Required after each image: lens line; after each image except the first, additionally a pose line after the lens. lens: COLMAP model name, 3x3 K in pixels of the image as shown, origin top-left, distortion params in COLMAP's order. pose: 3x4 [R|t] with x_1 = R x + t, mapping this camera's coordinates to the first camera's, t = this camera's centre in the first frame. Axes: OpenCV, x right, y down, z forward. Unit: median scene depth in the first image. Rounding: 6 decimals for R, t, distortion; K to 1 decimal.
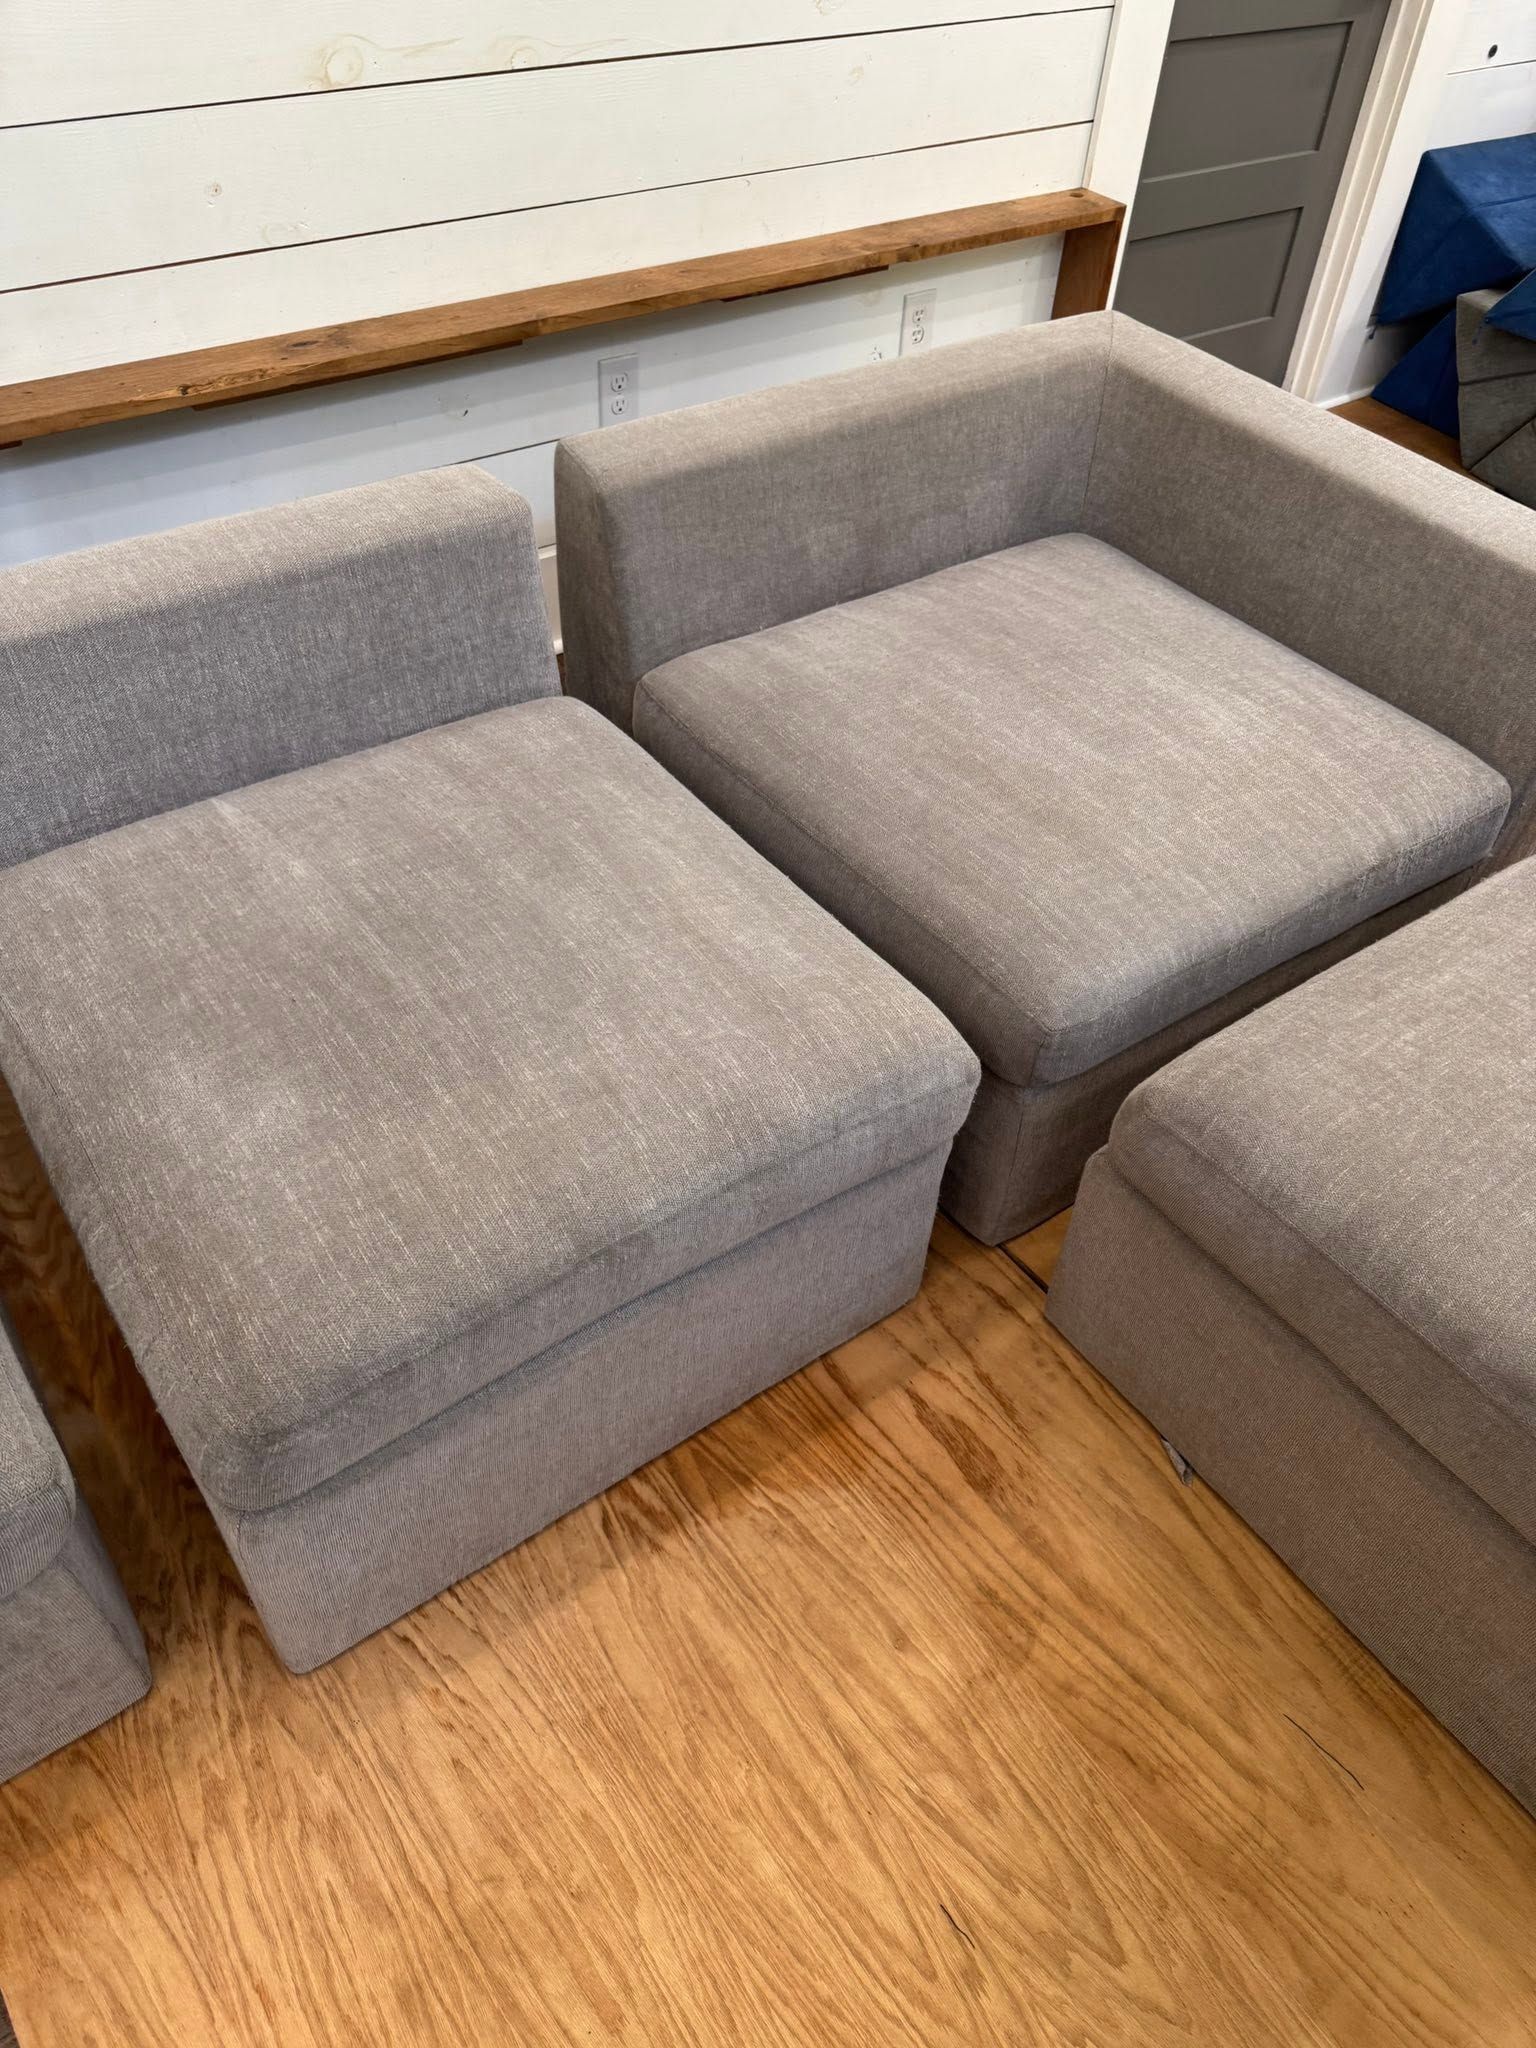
lens RADIAL K [[1502.9, 0, 763.6], [0, 1502.9, 1022.5], [0, 0, 1]] dist [-0.009611, -0.003308]
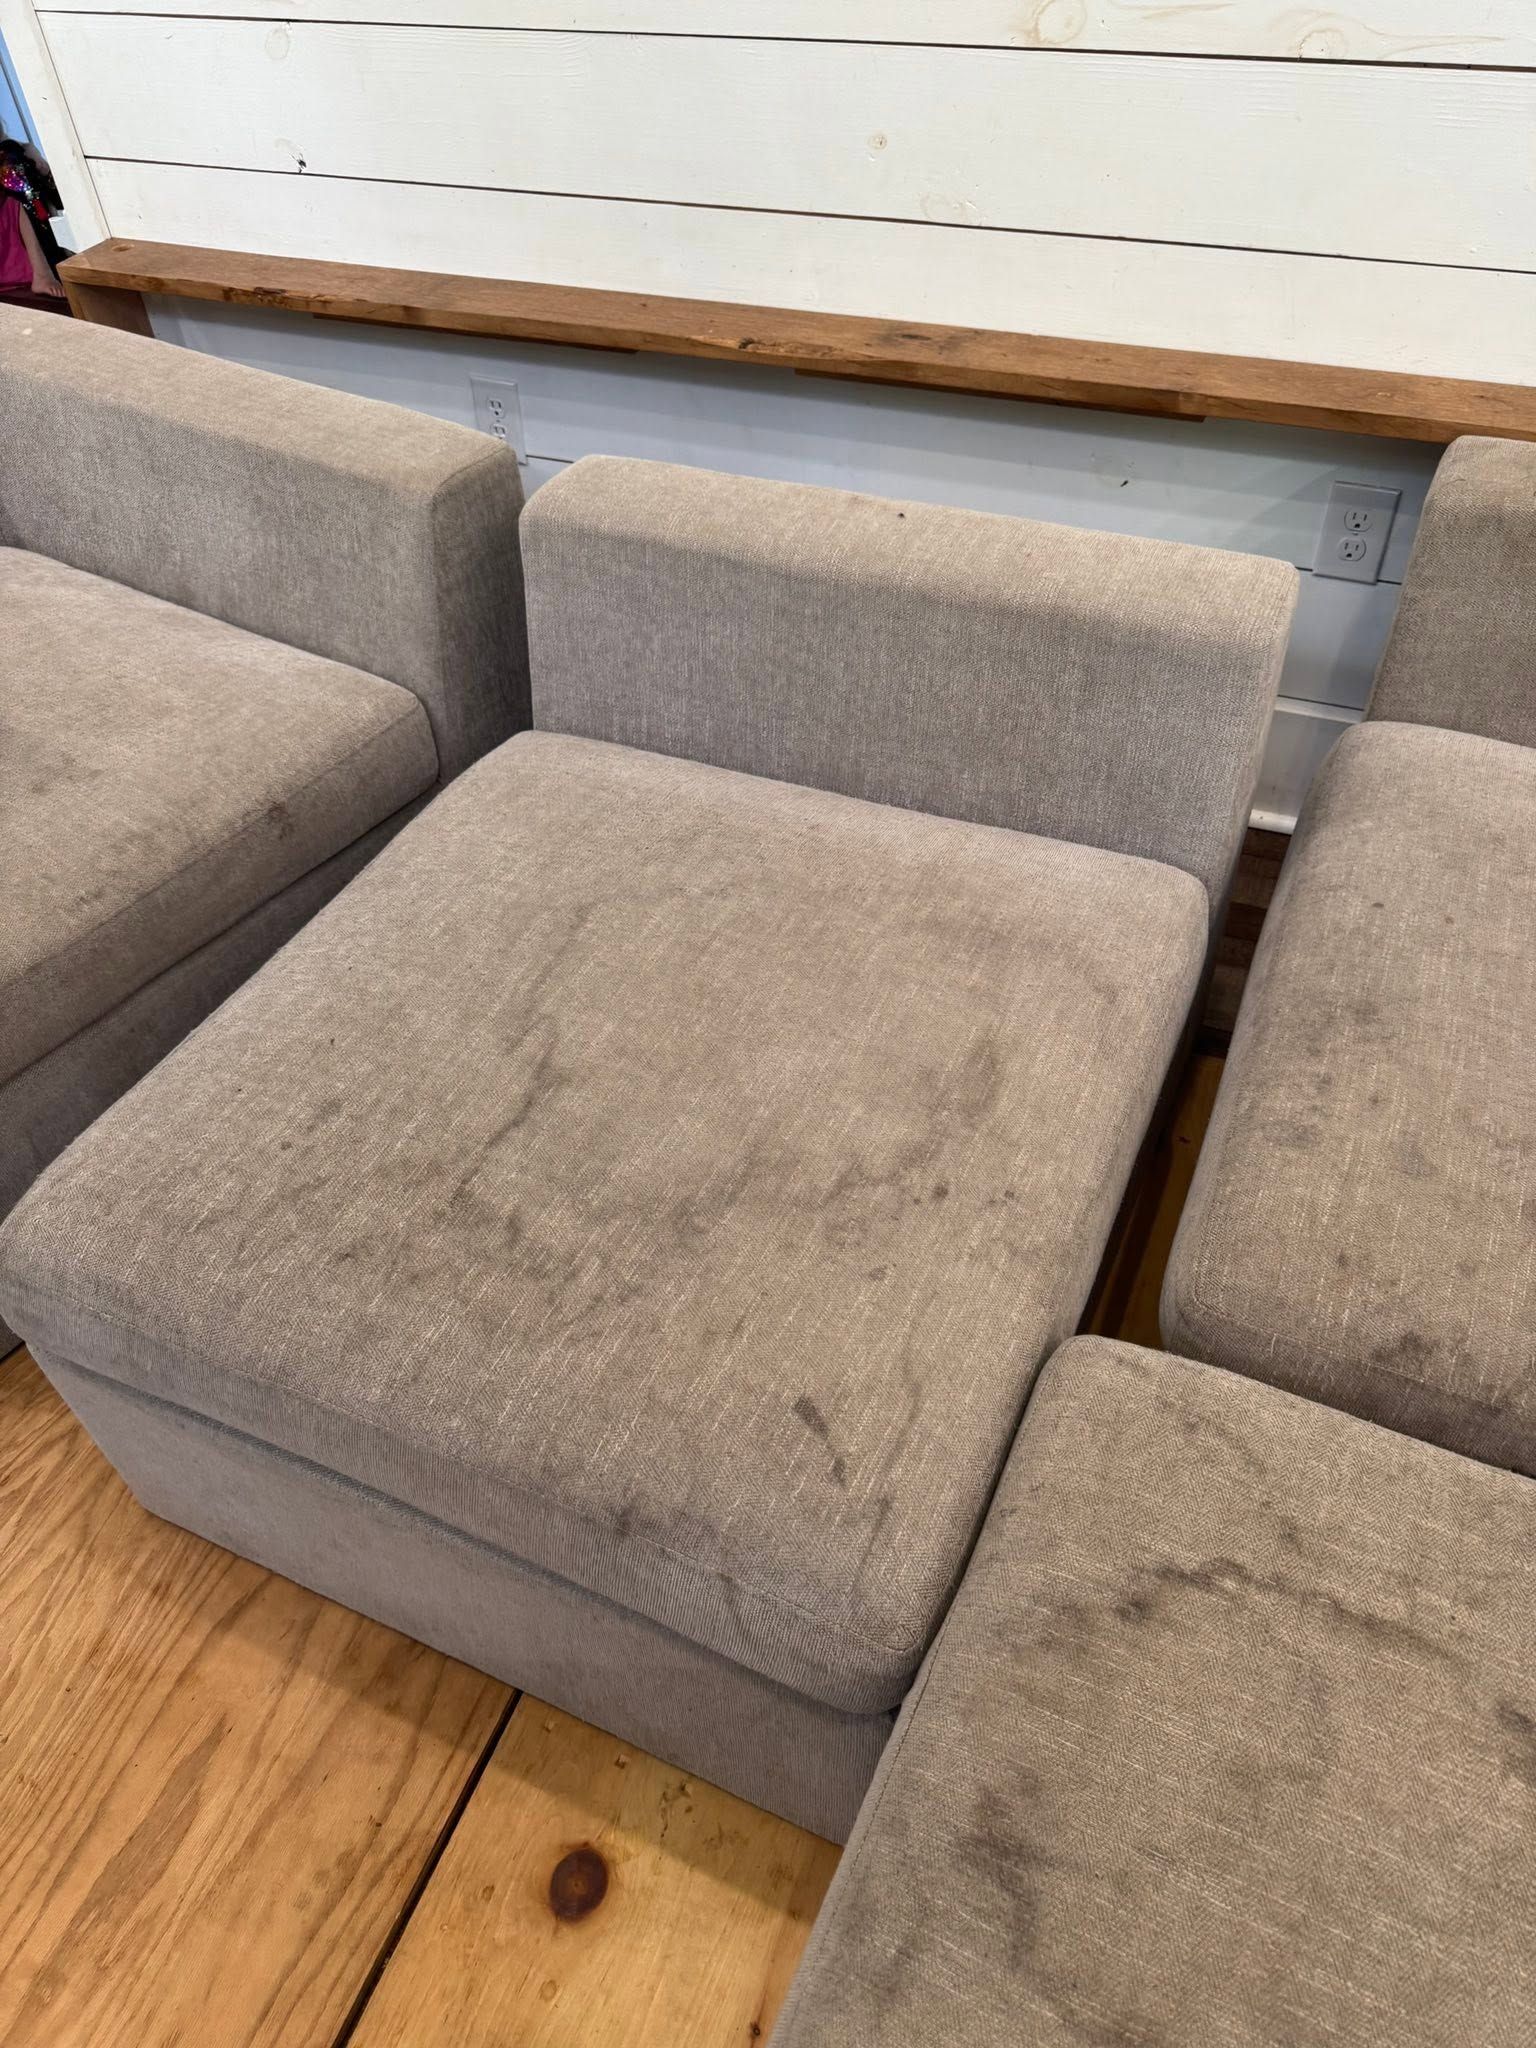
lens RADIAL K [[1502.9, 0, 767.5], [0, 1502.9, 1024.9], [0, 0, 1]] dist [-0.009611, -0.003308]
pose [[0.501718, 0.541410, -0.674651, 0.451038], [-0.549539, 0.801803, 0.234774, -0.302888], [0.668047, 0.252956, 0.699805, 0.460410]]
